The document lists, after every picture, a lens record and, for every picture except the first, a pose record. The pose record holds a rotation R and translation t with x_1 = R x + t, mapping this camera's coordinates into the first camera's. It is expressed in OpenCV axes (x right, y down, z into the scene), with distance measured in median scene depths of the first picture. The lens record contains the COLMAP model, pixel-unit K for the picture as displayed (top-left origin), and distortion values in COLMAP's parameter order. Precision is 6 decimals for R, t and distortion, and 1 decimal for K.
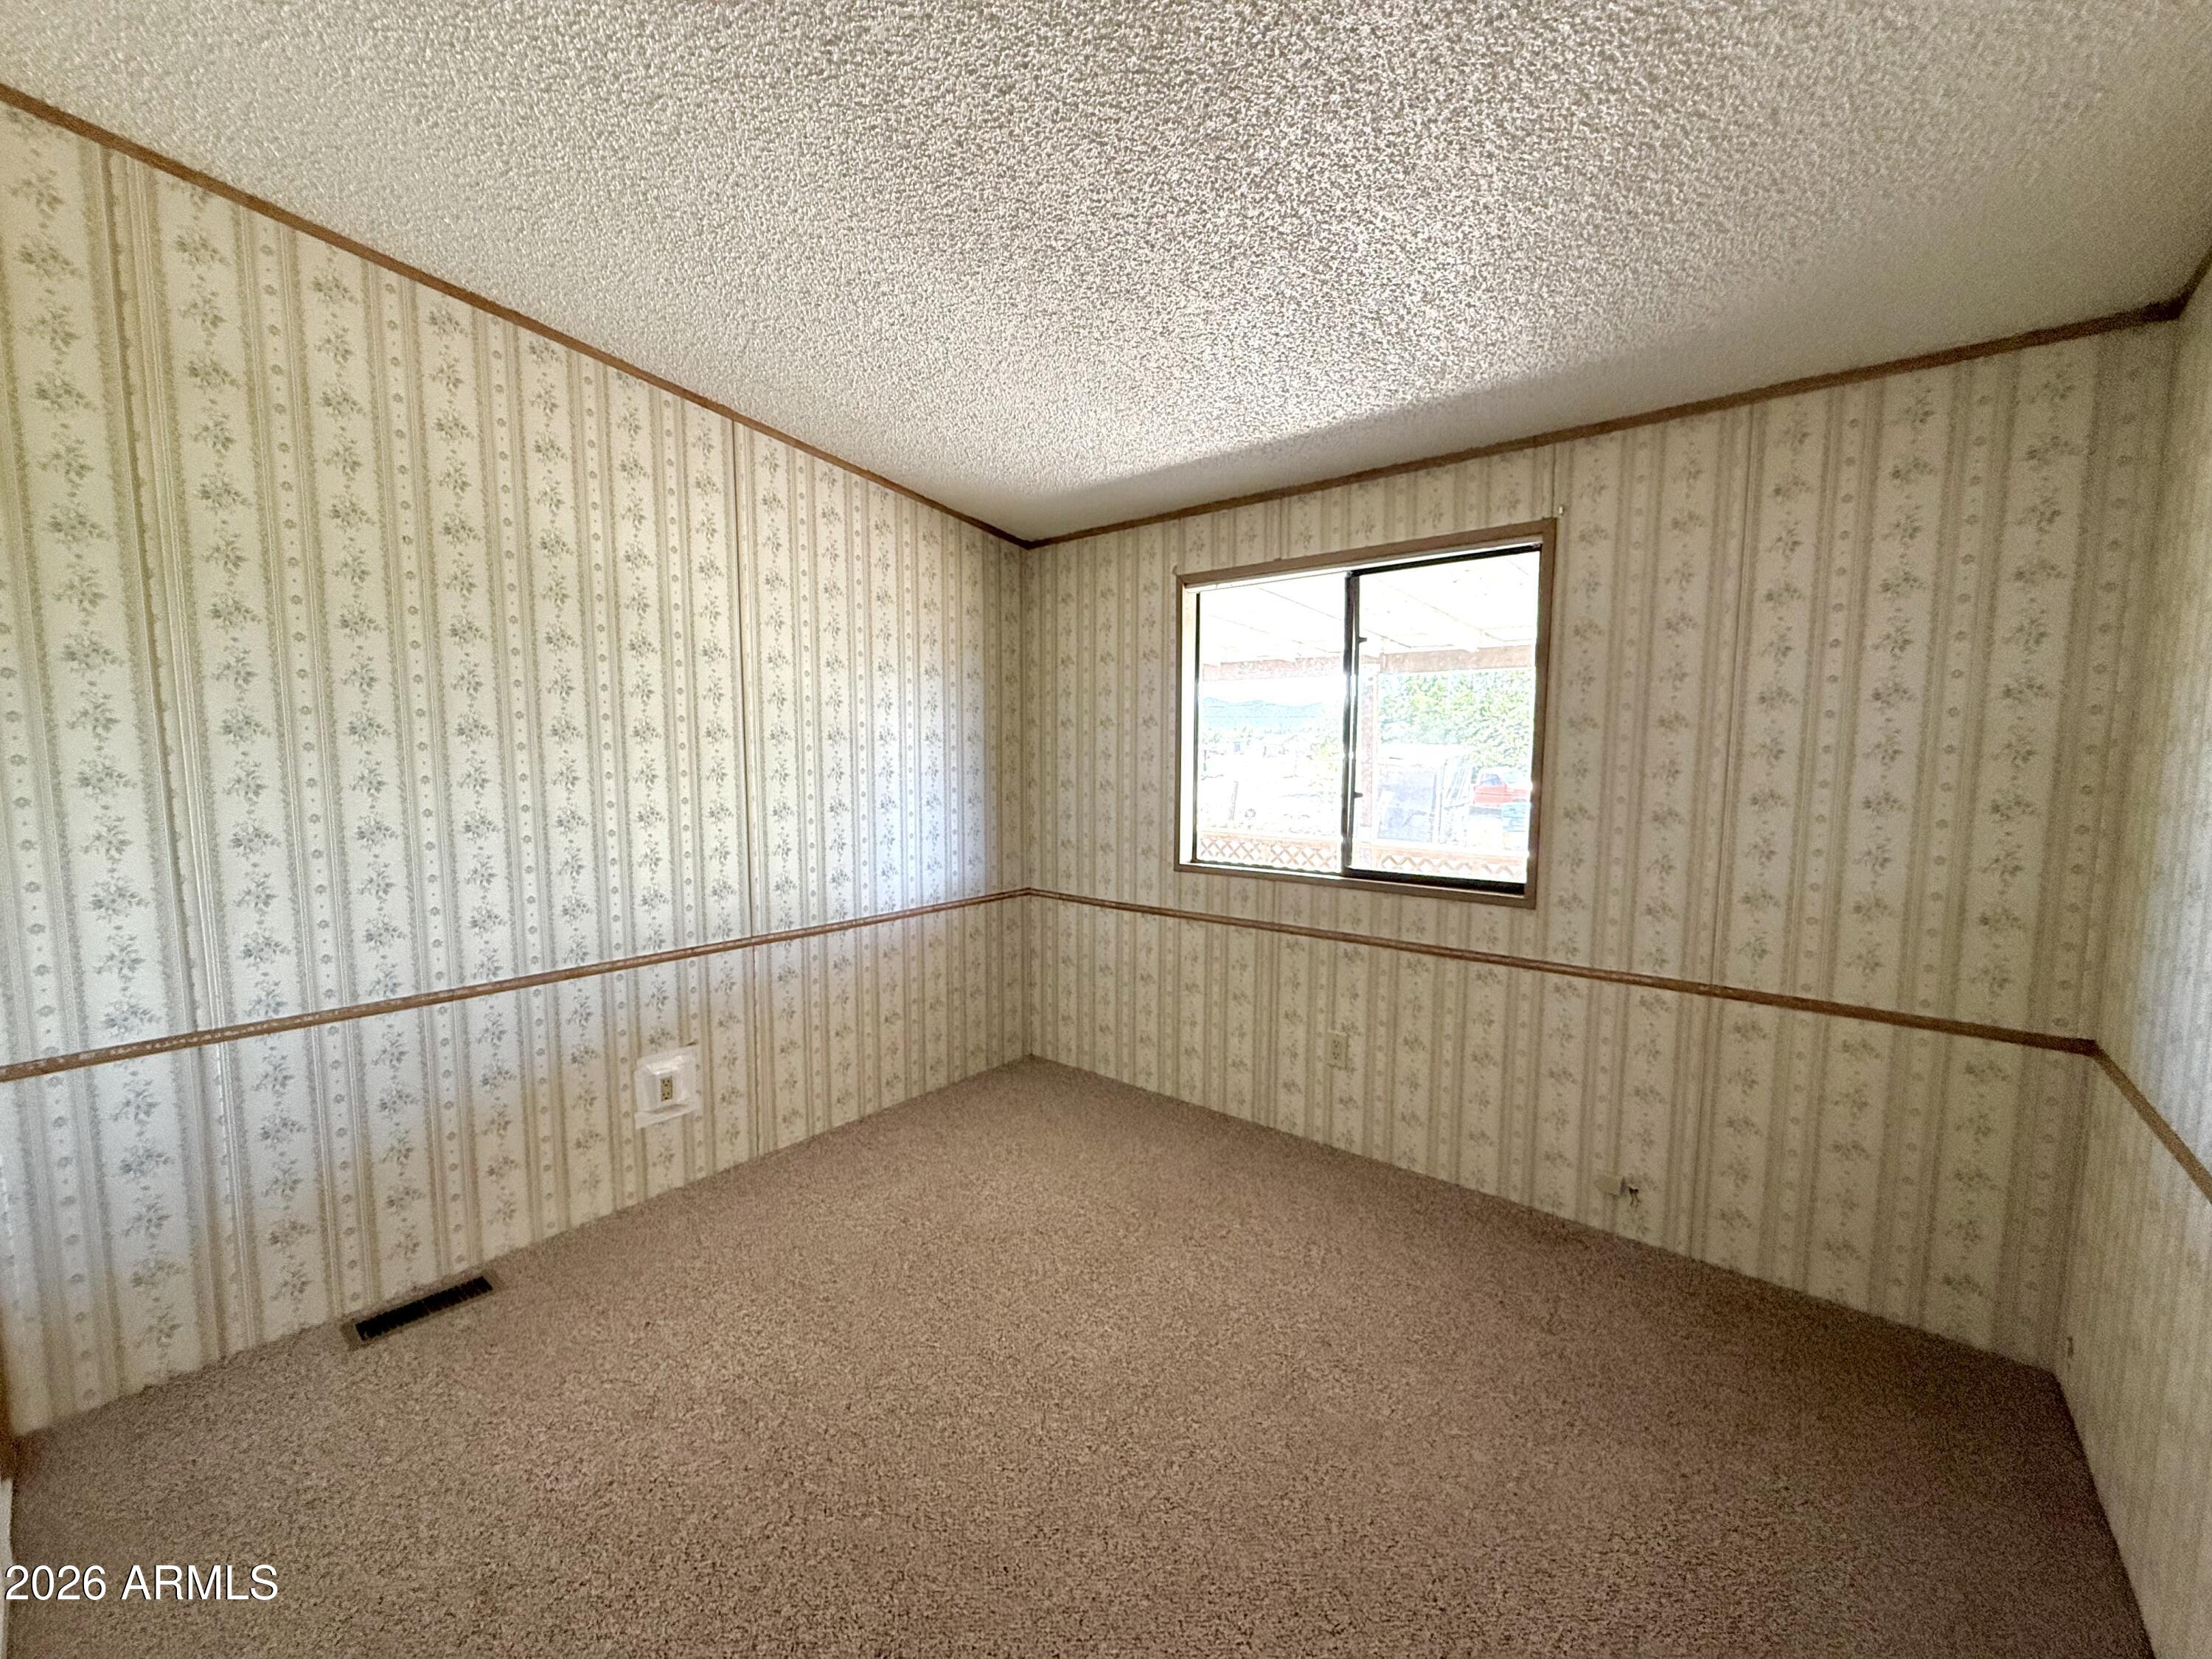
lens RADIAL K [[882.0, 0, 1113.9], [0, 882.0, 822.4], [0, 0, 1]] dist [0.000436, 0.000182]
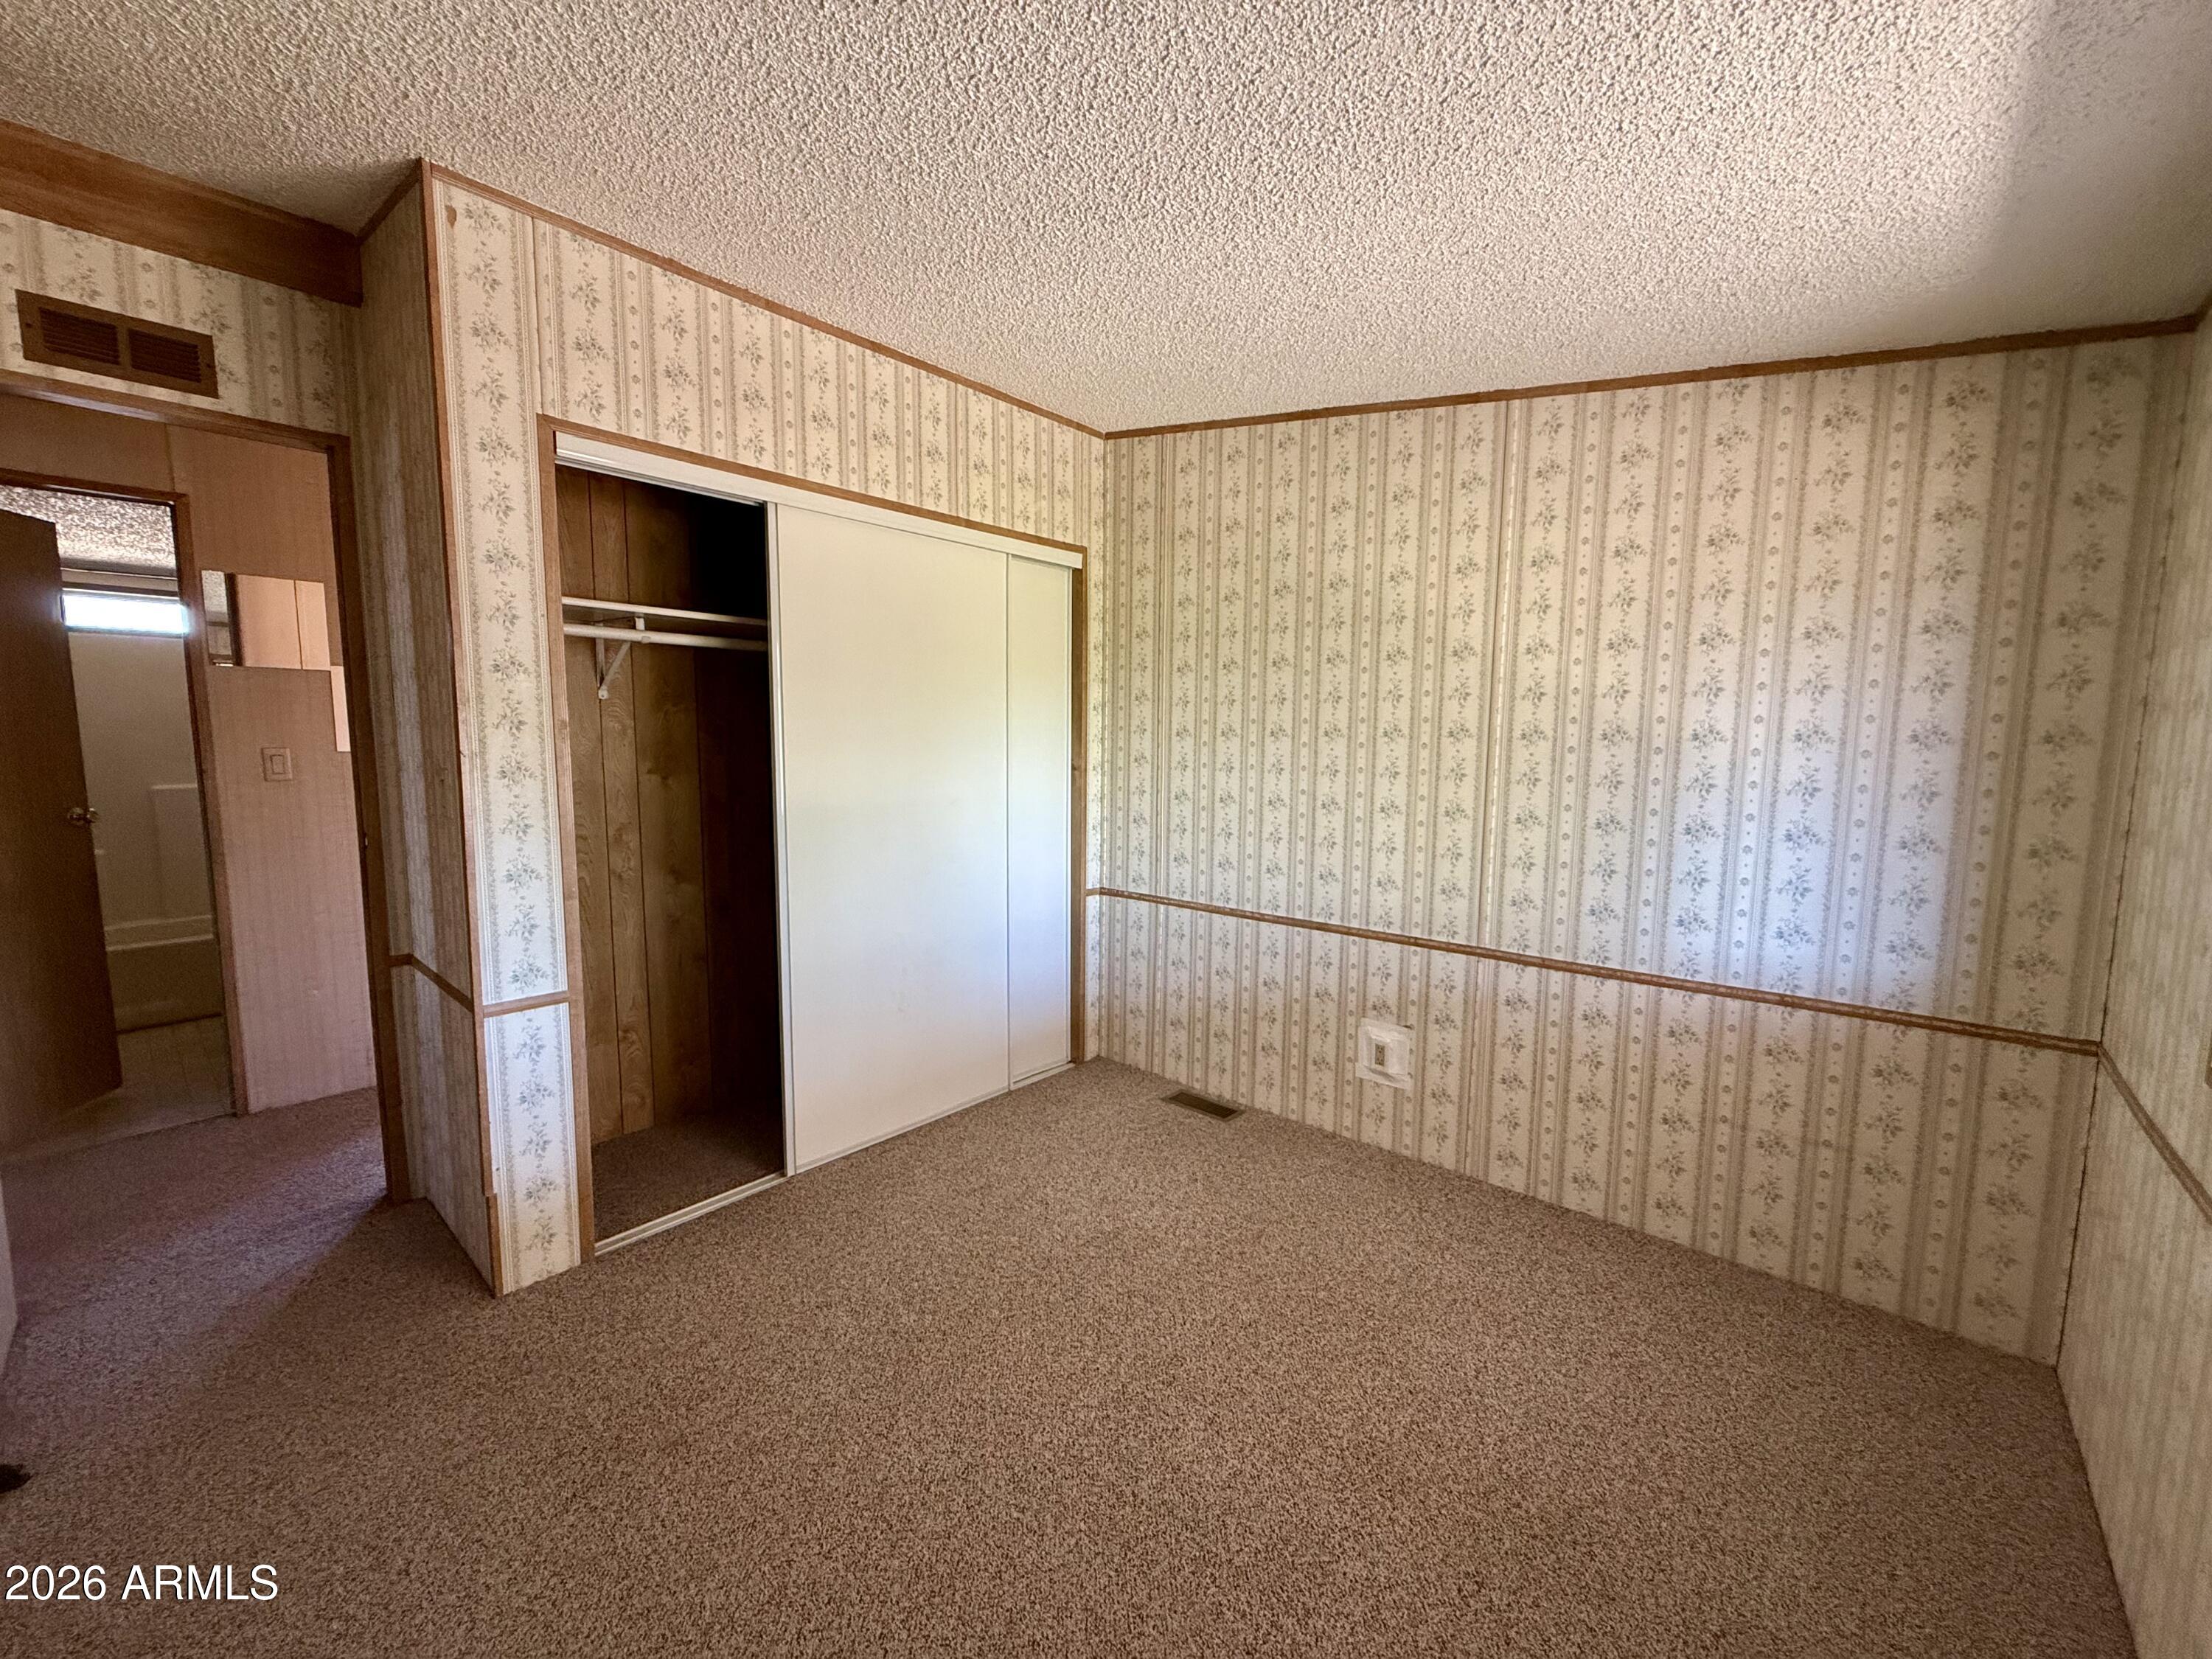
lens RADIAL K [[882.0, 0, 1114.7], [0, 882.0, 836.9], [0, 0, 1]] dist [0.000436, 0.000182]
pose [[-0.023378, 0.104656, -0.994234, 0.562384], [-0.100038, 0.989269, 0.106486, -0.052899], [0.994709, 0.101951, -0.012658, 0.640888]]
